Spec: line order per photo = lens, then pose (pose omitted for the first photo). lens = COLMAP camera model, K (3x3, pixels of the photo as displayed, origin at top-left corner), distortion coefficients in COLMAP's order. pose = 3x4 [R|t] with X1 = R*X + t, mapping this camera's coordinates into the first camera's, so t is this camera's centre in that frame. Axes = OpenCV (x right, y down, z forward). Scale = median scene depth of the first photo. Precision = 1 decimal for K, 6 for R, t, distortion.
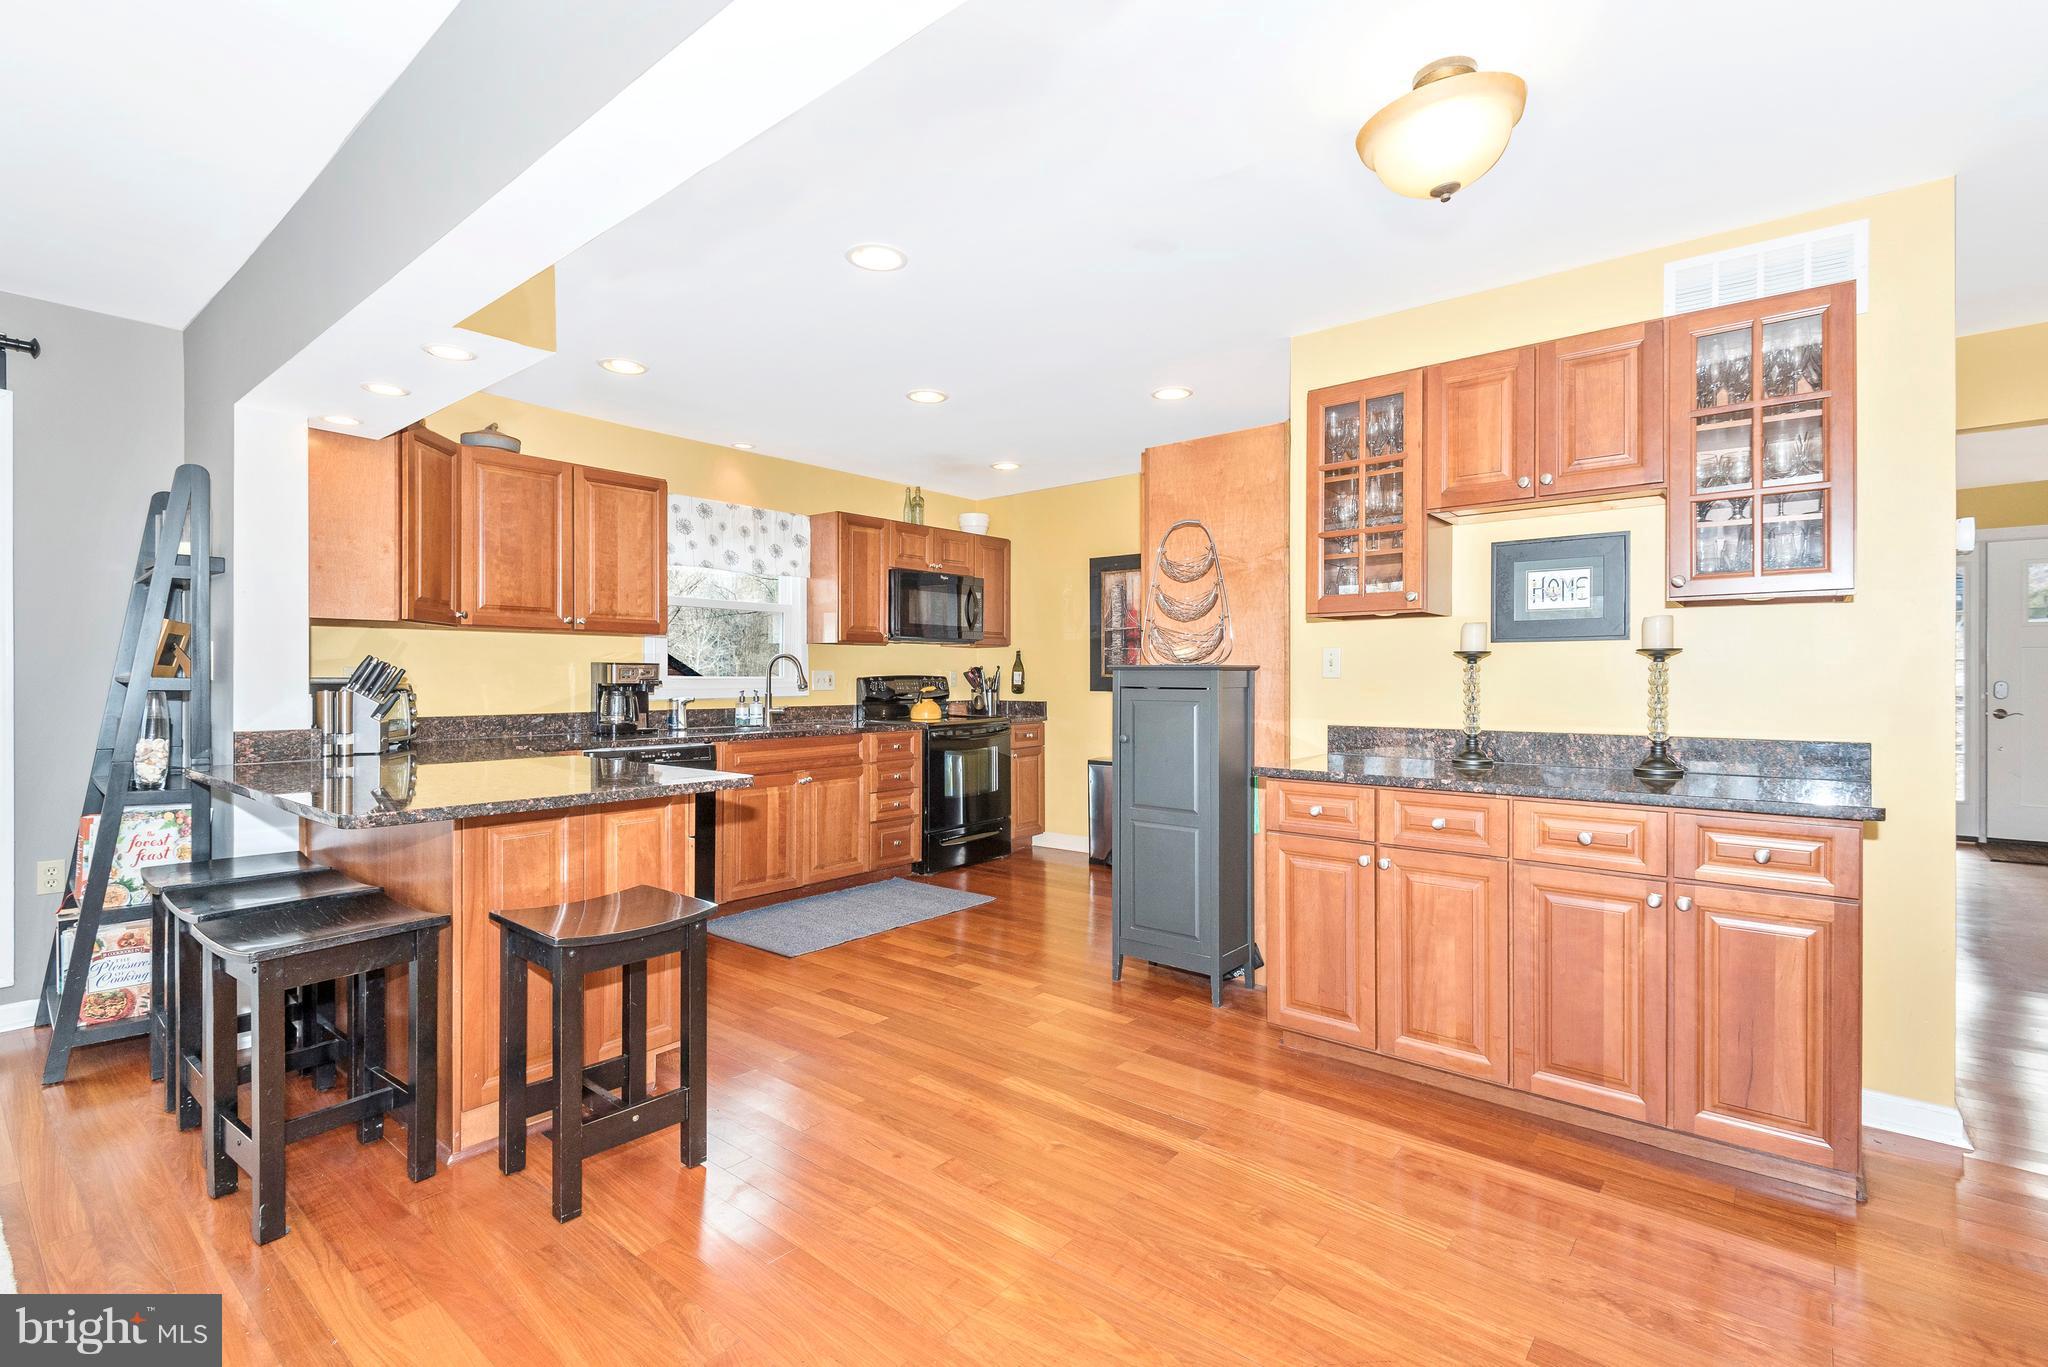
lens RADIAL K [[931.2, 0, 1017.1], [0, 931.2, 679.7], [0, 0, 1]] dist [0.019009, -0.007575]
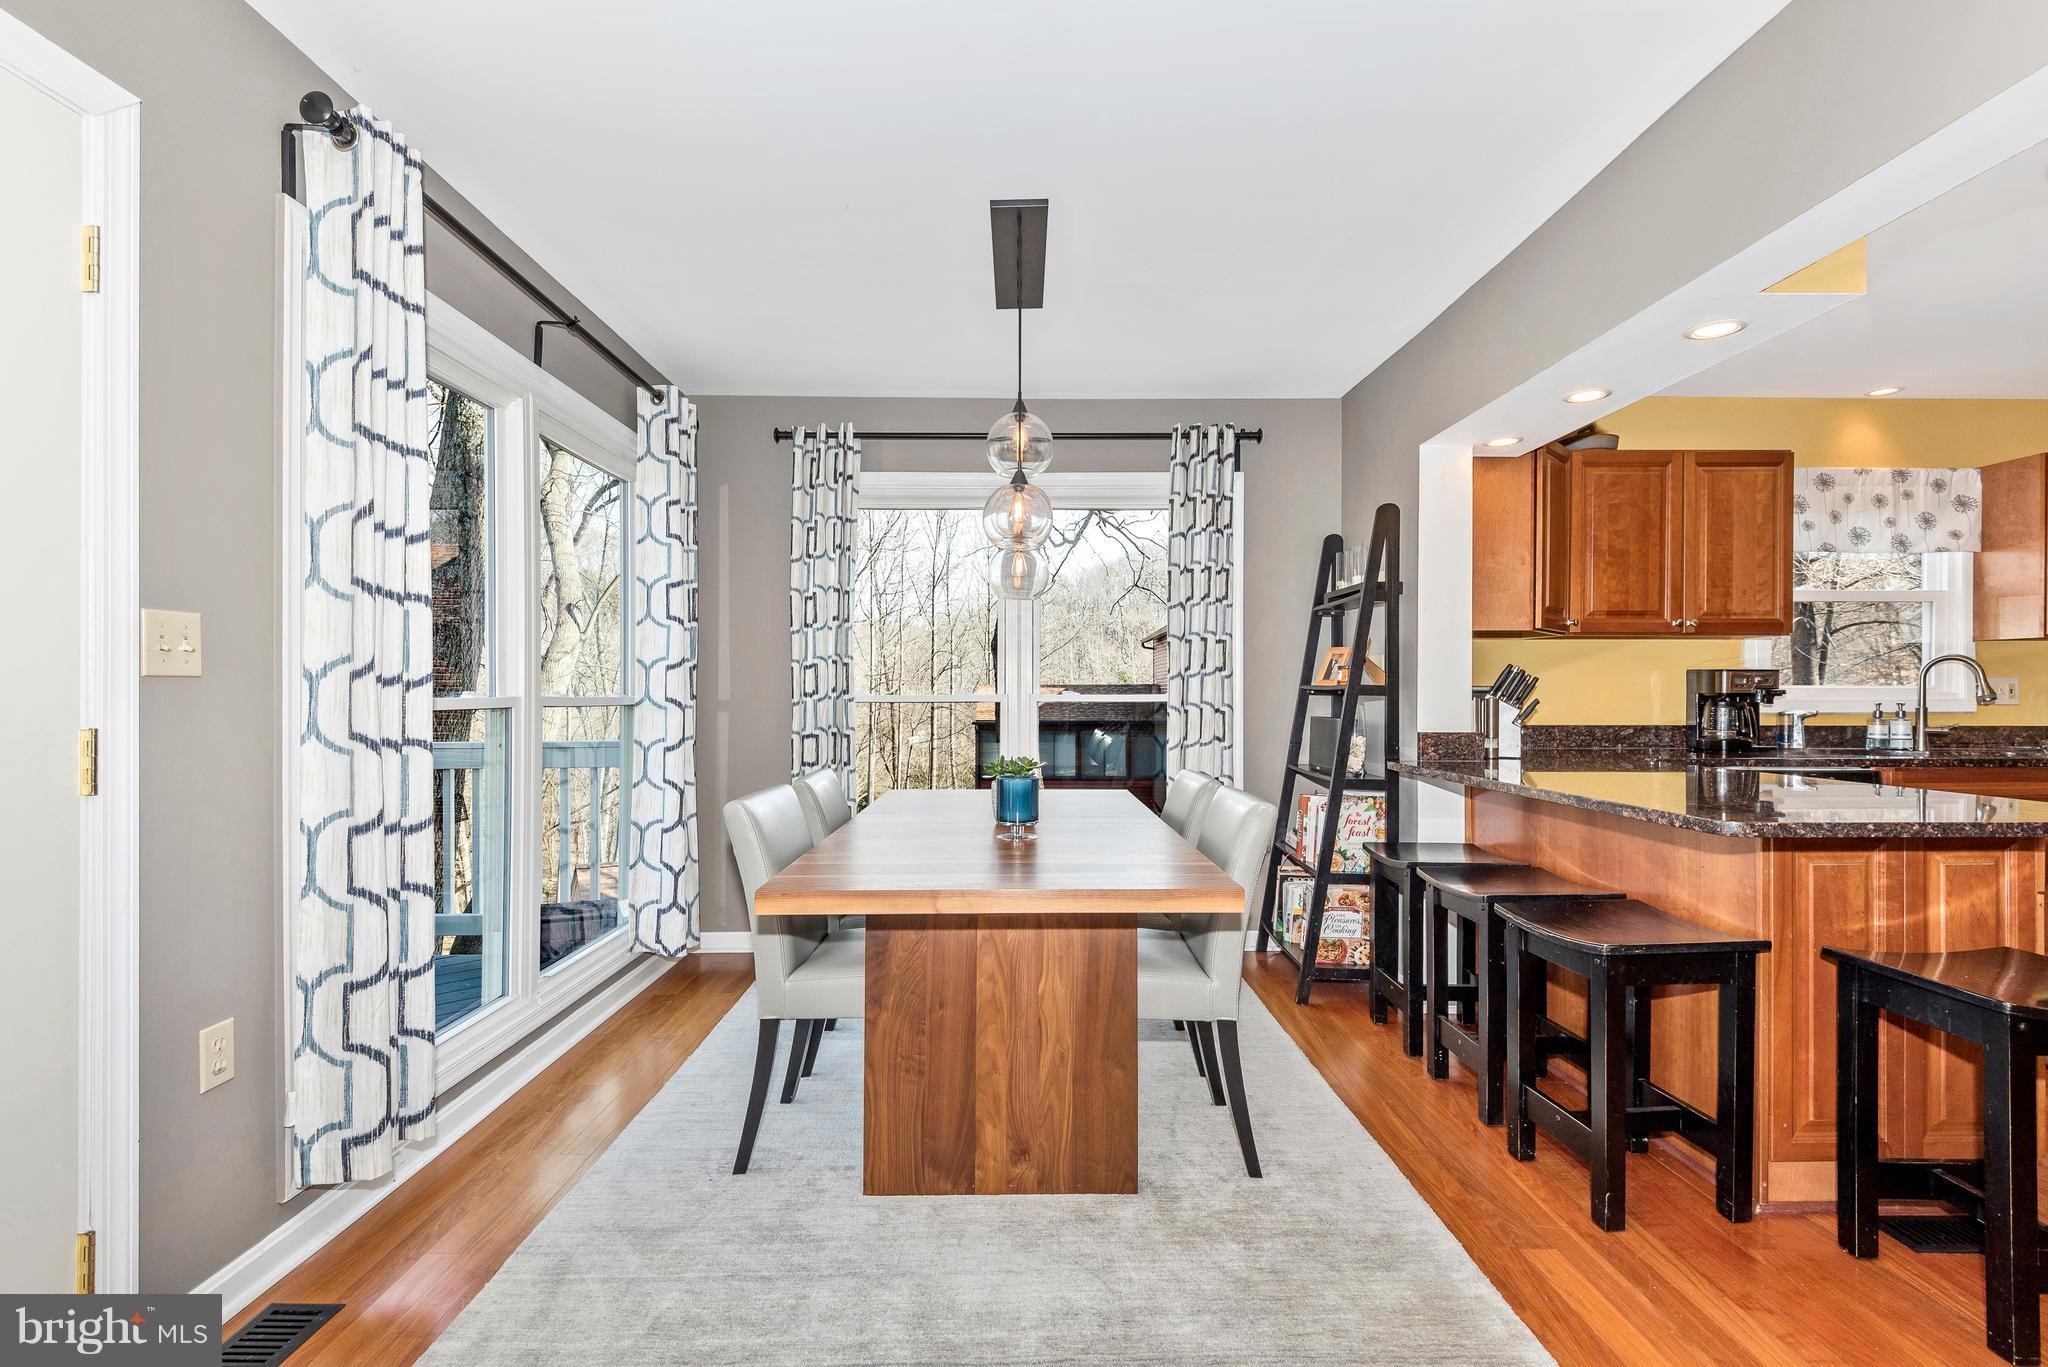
lens RADIAL K [[931.2, 0, 1025.5], [0, 931.2, 695.7], [0, 0, 1]] dist [0.019009, -0.007575]
pose [[0.653175, 0.001808, -0.757205, -0.202175], [-0.002028, 0.999998, 0.000639, 0.007562], [0.757205, 0.001118, 0.653177, -0.075938]]
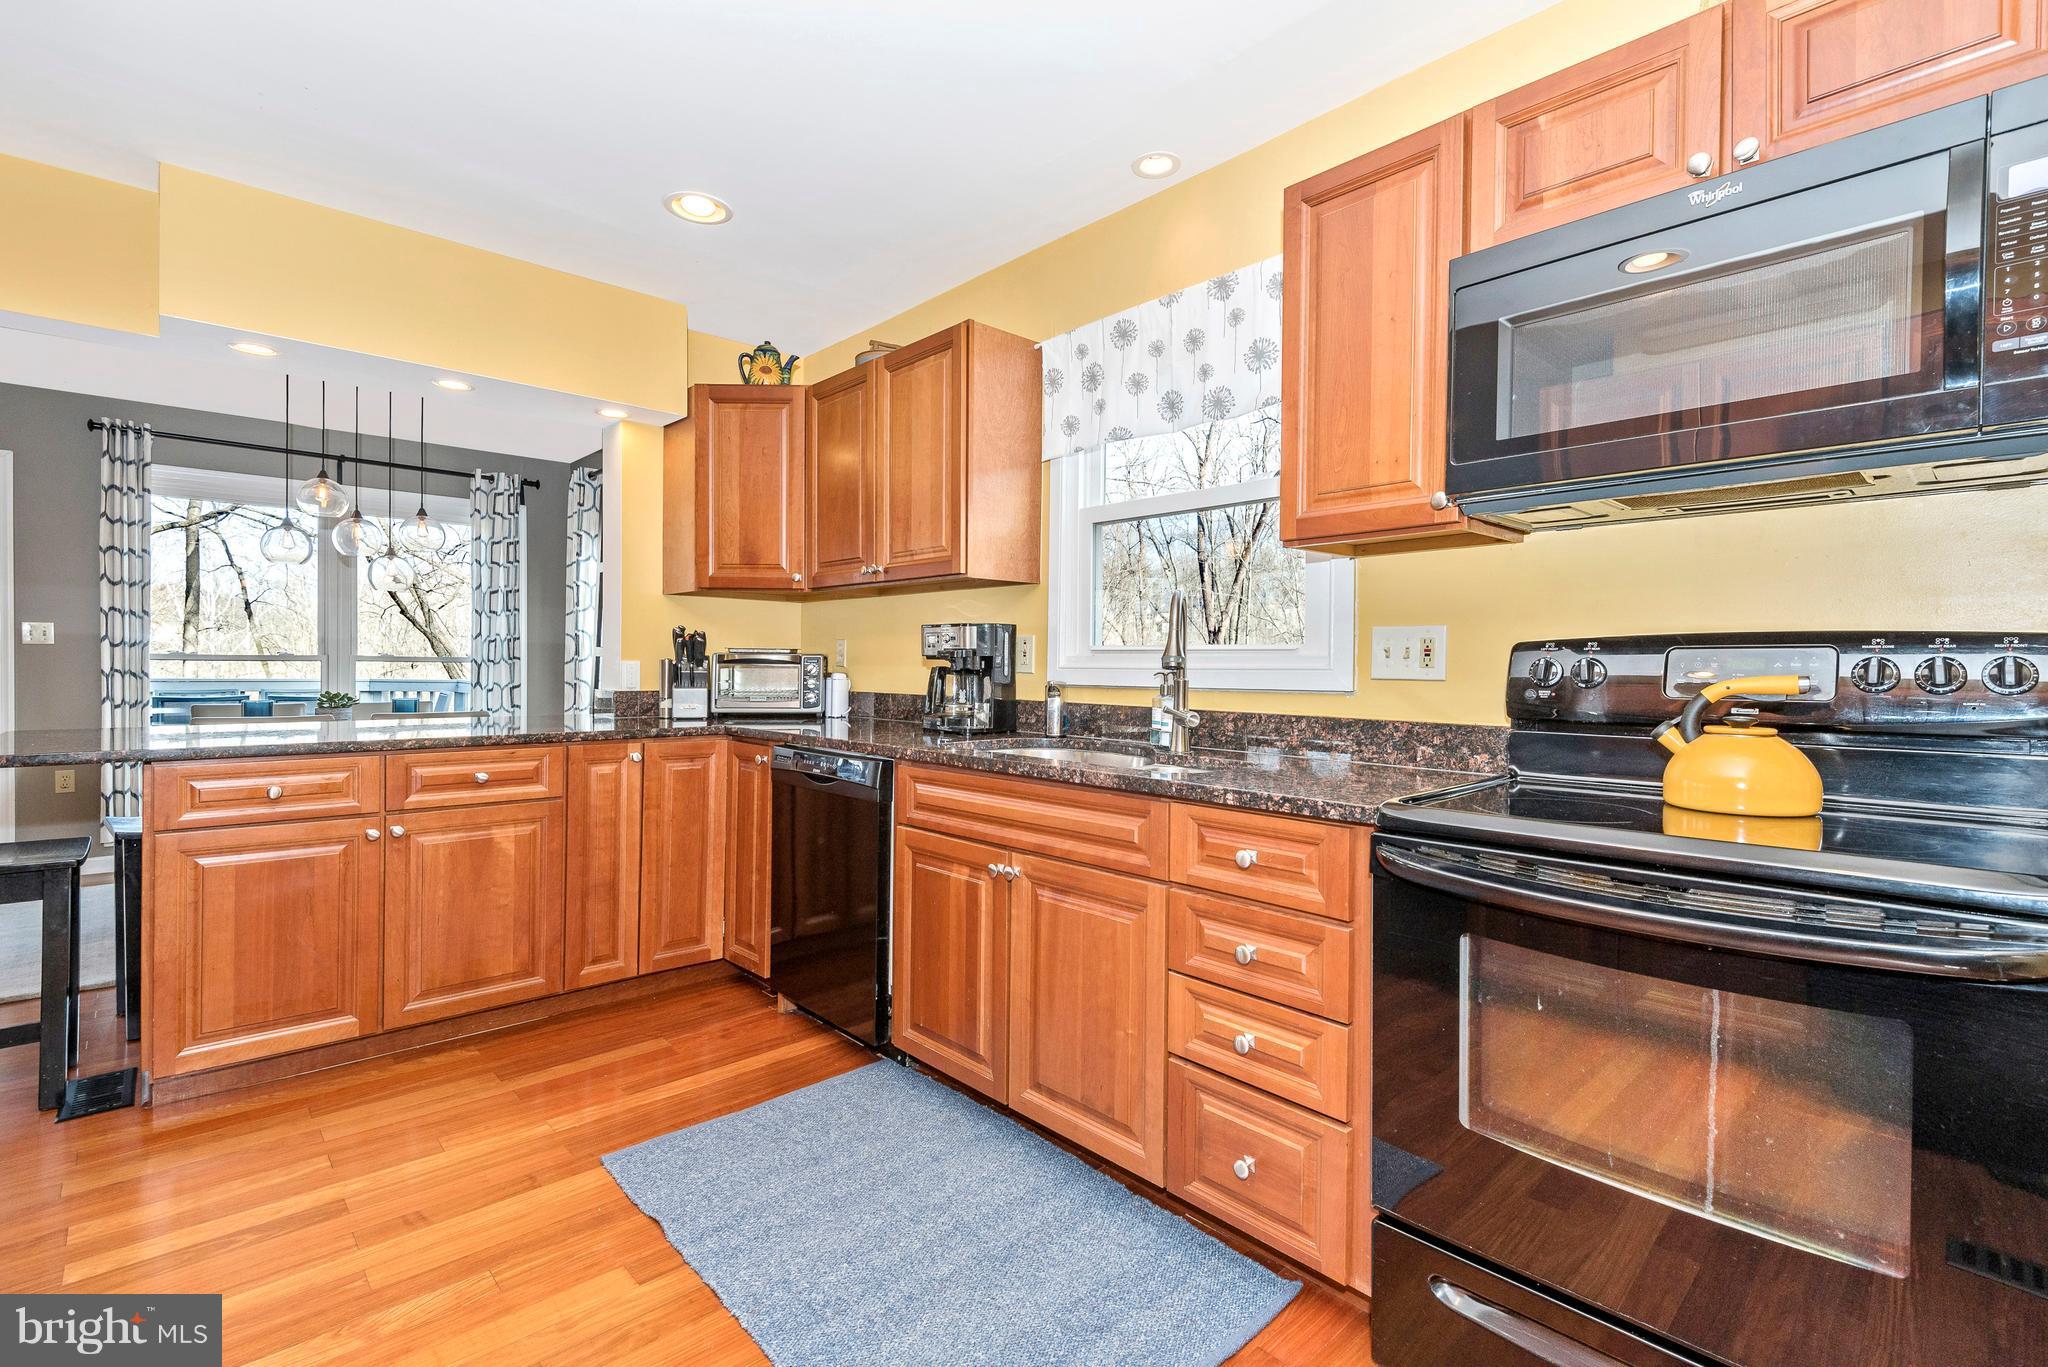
lens RADIAL K [[931.2, 0, 1021.2], [0, 931.2, 673.1], [0, 0, 1]] dist [0.019009, -0.007575]
pose [[-0.117223, 0.010922, -0.993046, 0.244313], [-0.010628, 0.999868, 0.012251, 0.008188], [0.993049, 0.011990, -0.117091, 1.212388]]
